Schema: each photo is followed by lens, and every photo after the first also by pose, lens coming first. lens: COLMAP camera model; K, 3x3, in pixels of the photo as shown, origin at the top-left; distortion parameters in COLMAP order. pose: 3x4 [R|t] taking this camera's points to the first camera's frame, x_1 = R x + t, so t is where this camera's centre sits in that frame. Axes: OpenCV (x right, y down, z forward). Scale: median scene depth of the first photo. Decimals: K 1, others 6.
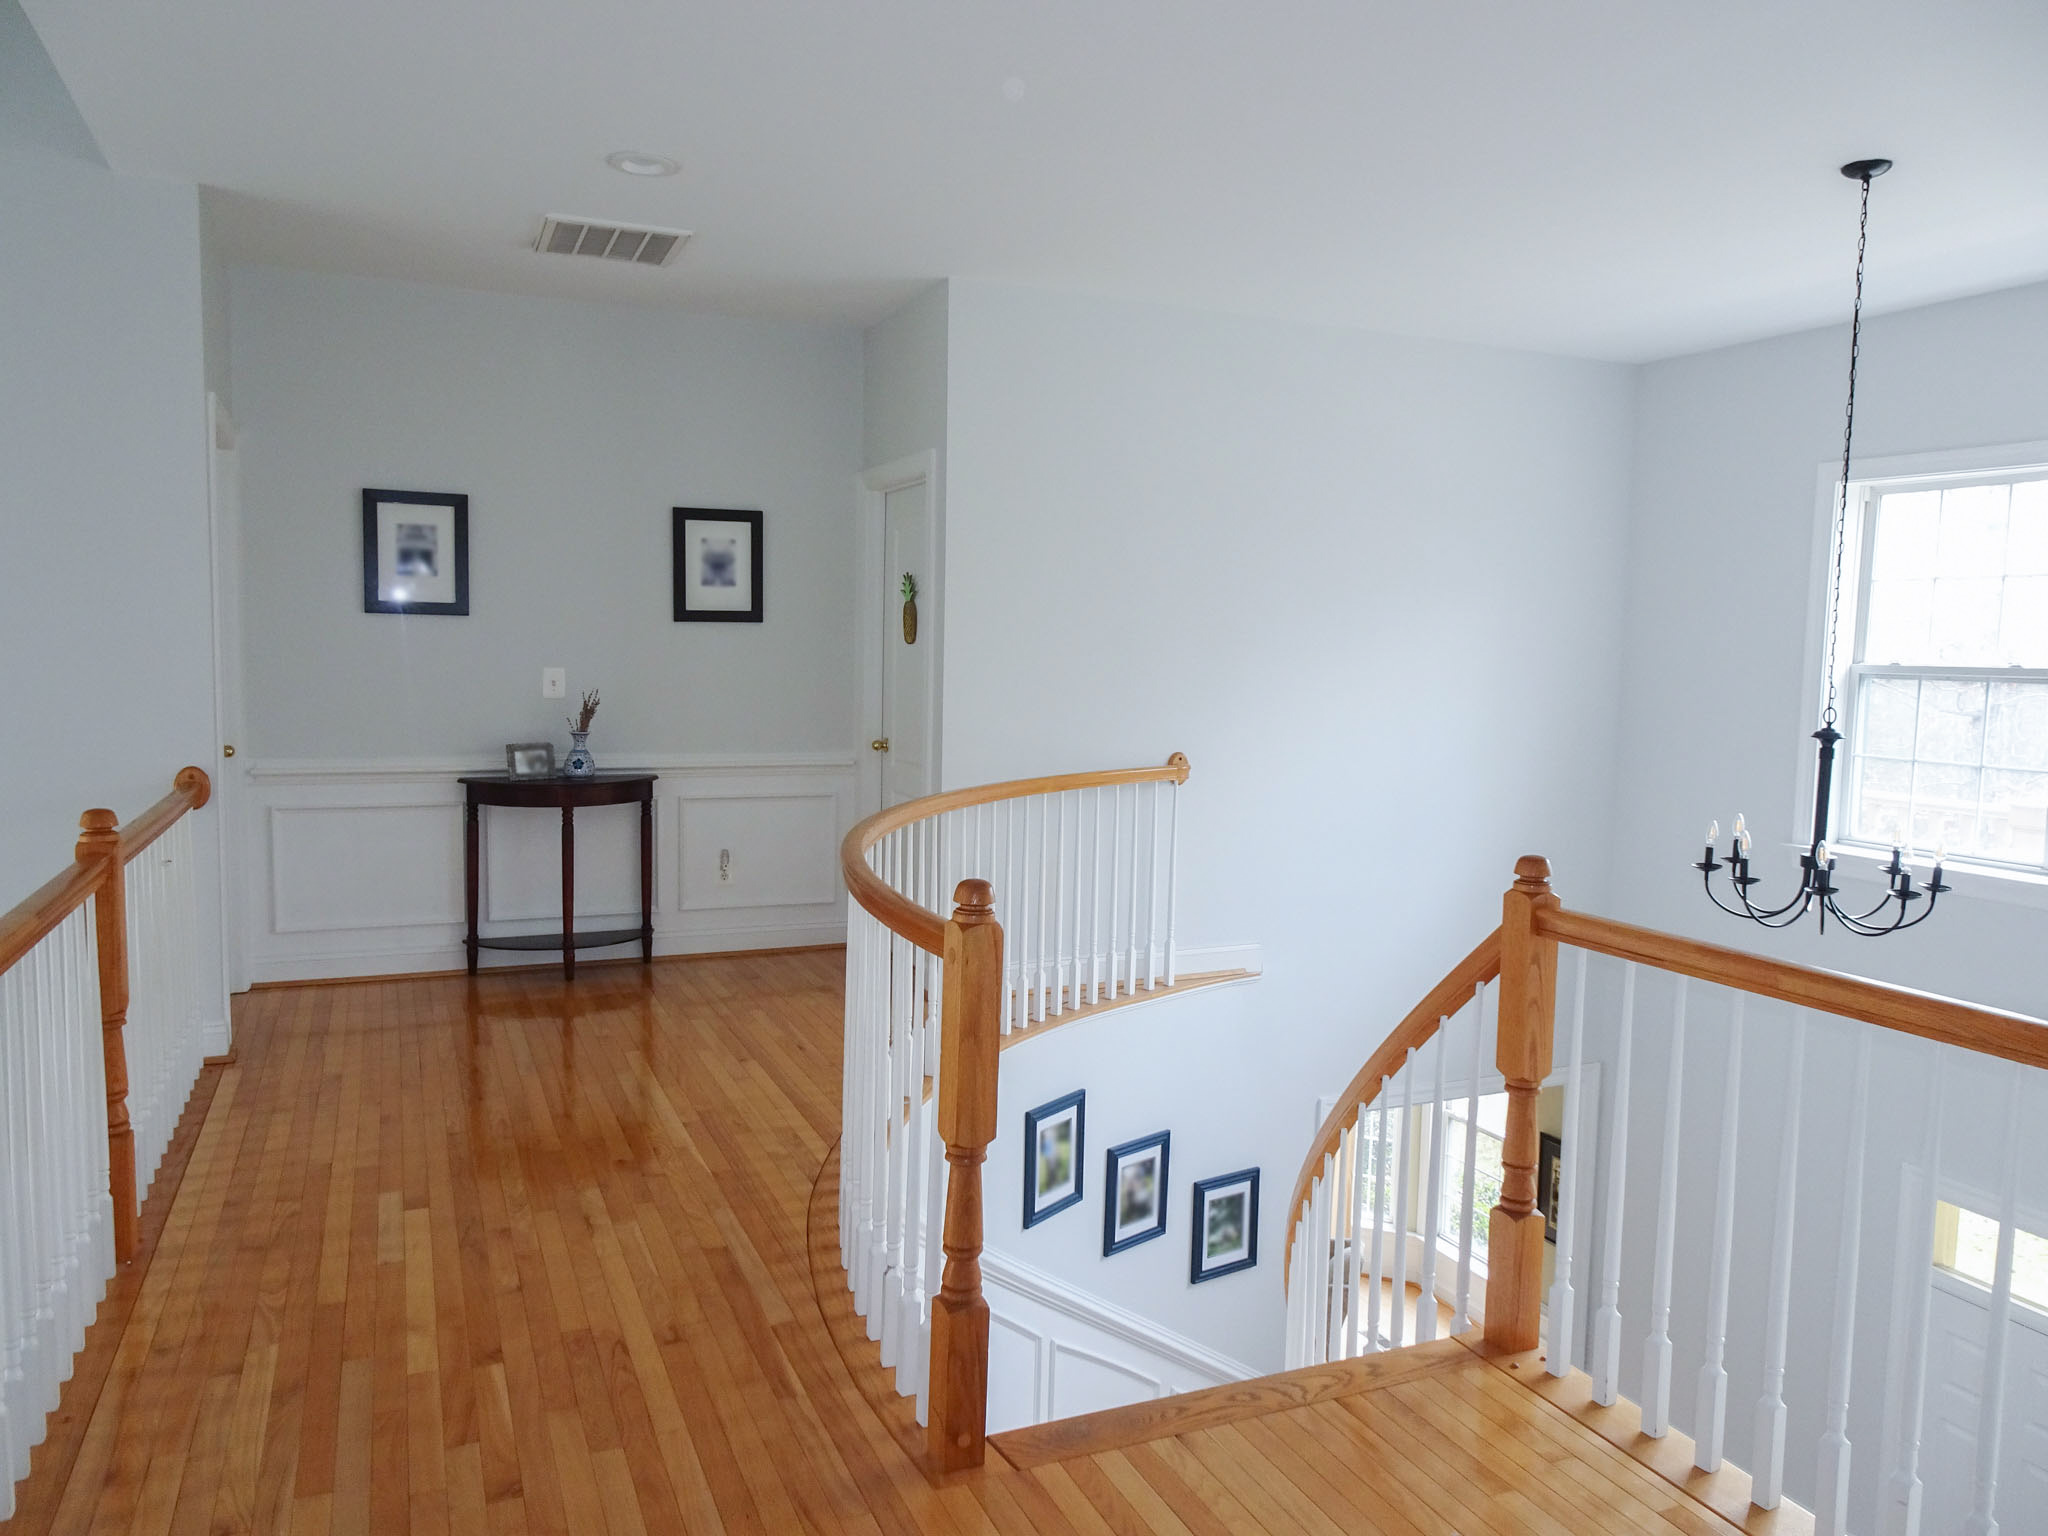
lens RADIAL K [[1486.6, 0, 1022.5], [0, 1486.6, 769.1], [0, 0, 1]] dist [-0.005204, -0.002139]
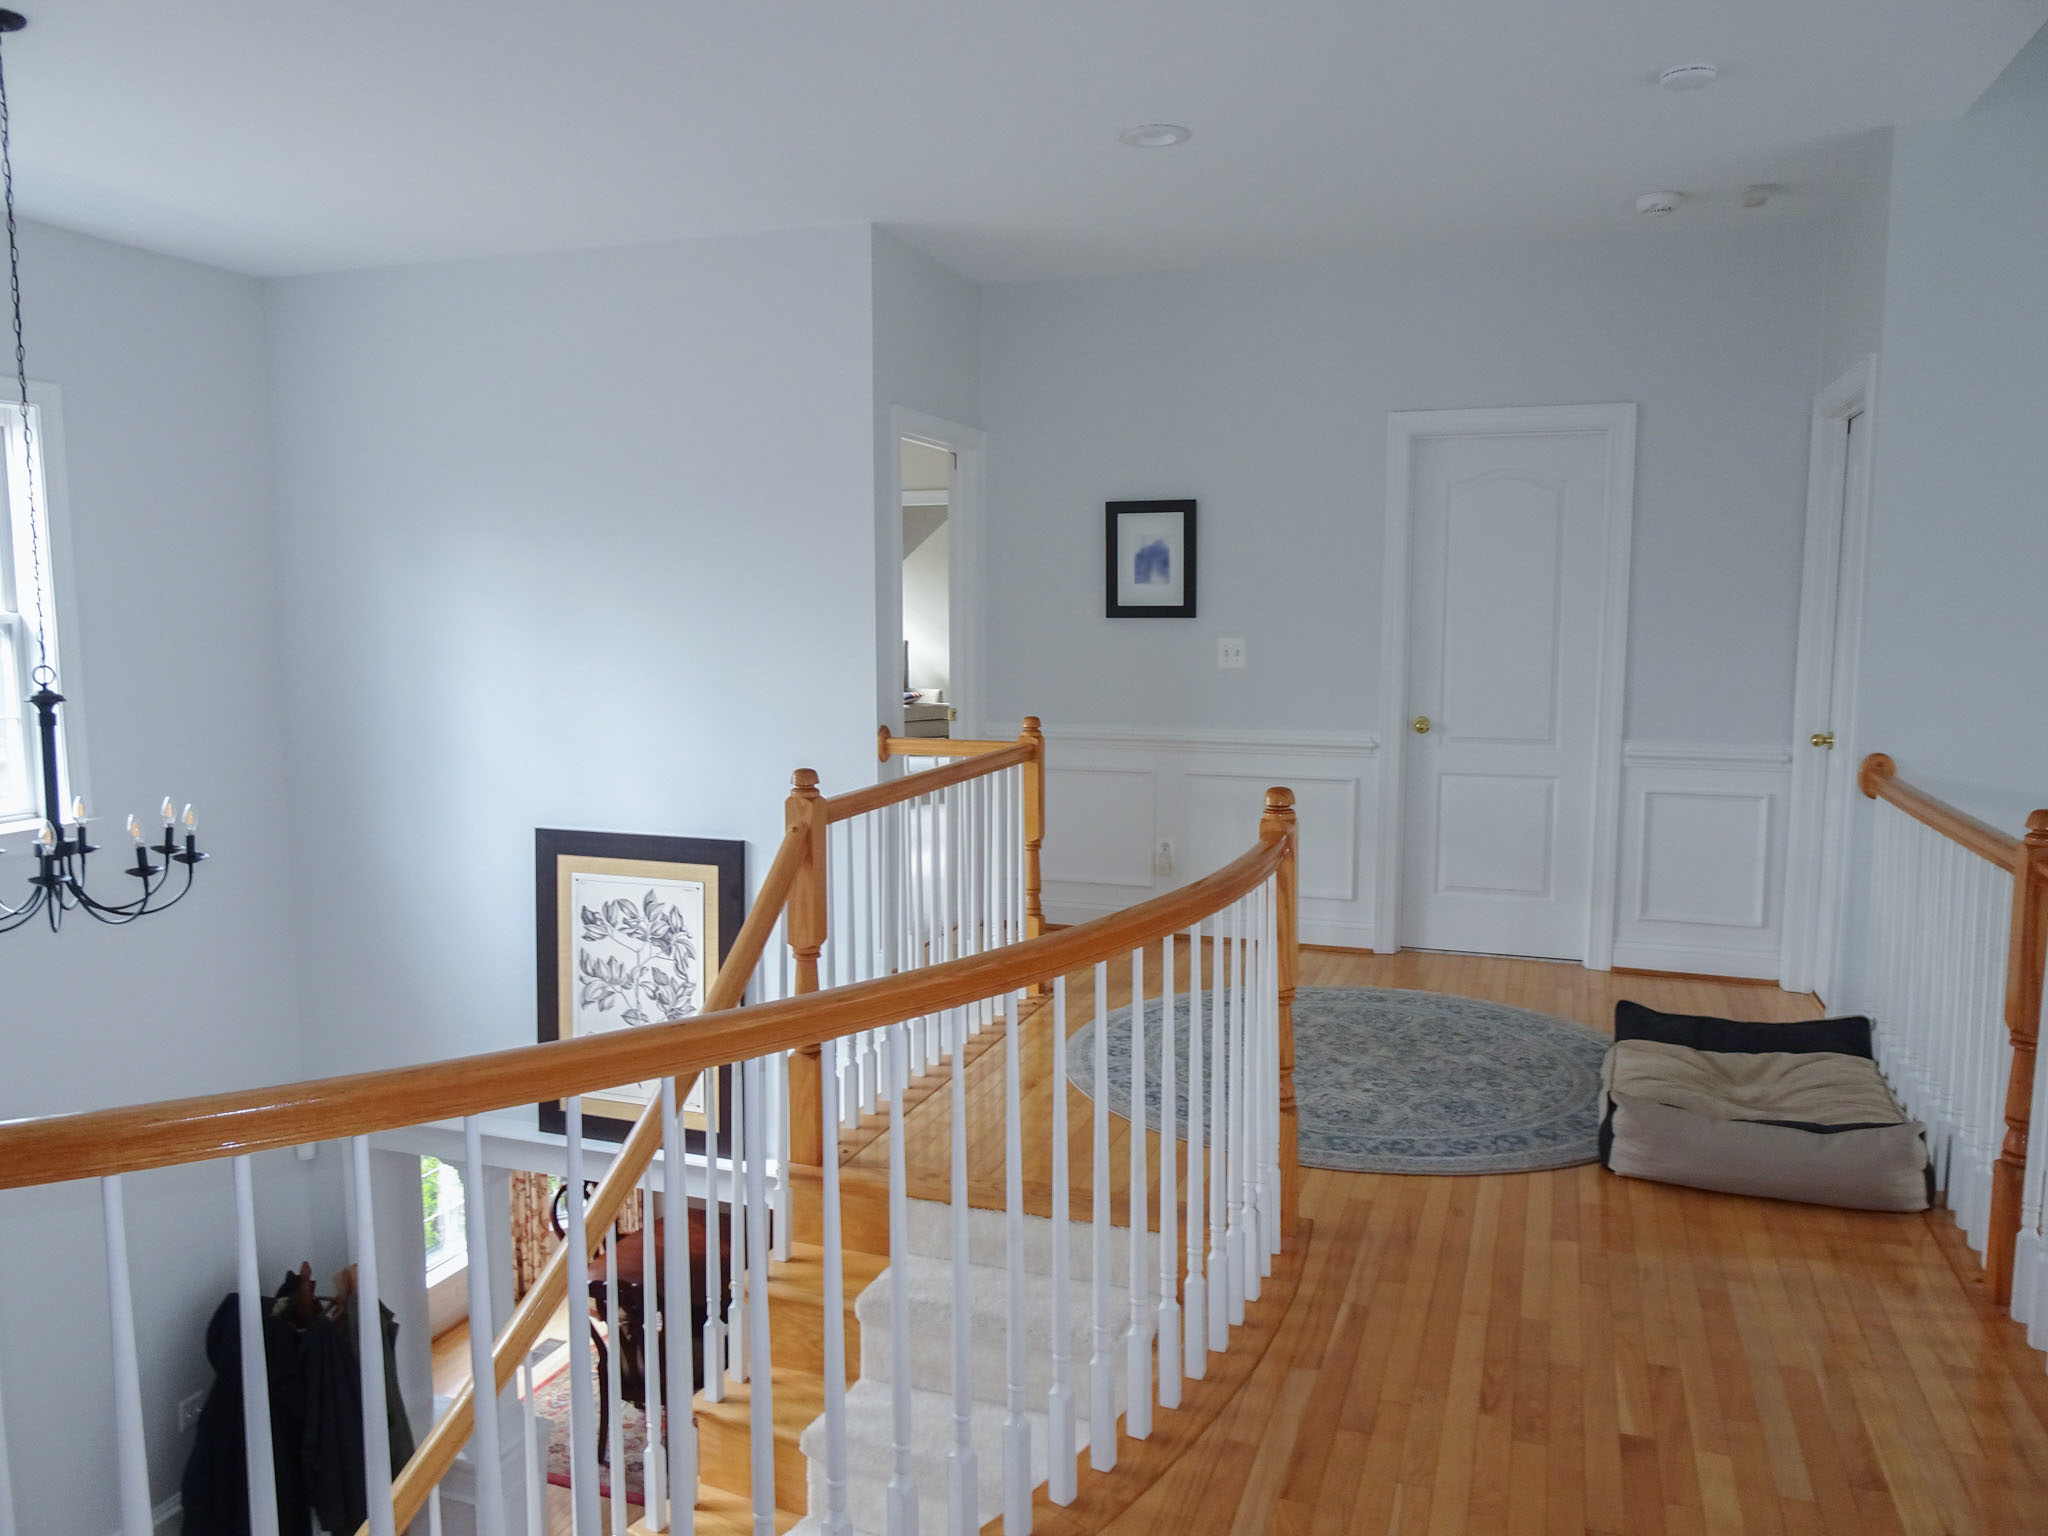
lens RADIAL K [[1486.6, 0, 1023.2], [0, 1486.6, 762.2], [0, 0, 1]] dist [-0.005204, -0.002139]
pose [[-0.732568, -0.094724, 0.674070, -0.634687], [0.045540, 0.981231, 0.187380, -0.173232], [-0.679168, 0.167966, -0.714505, 1.769491]]
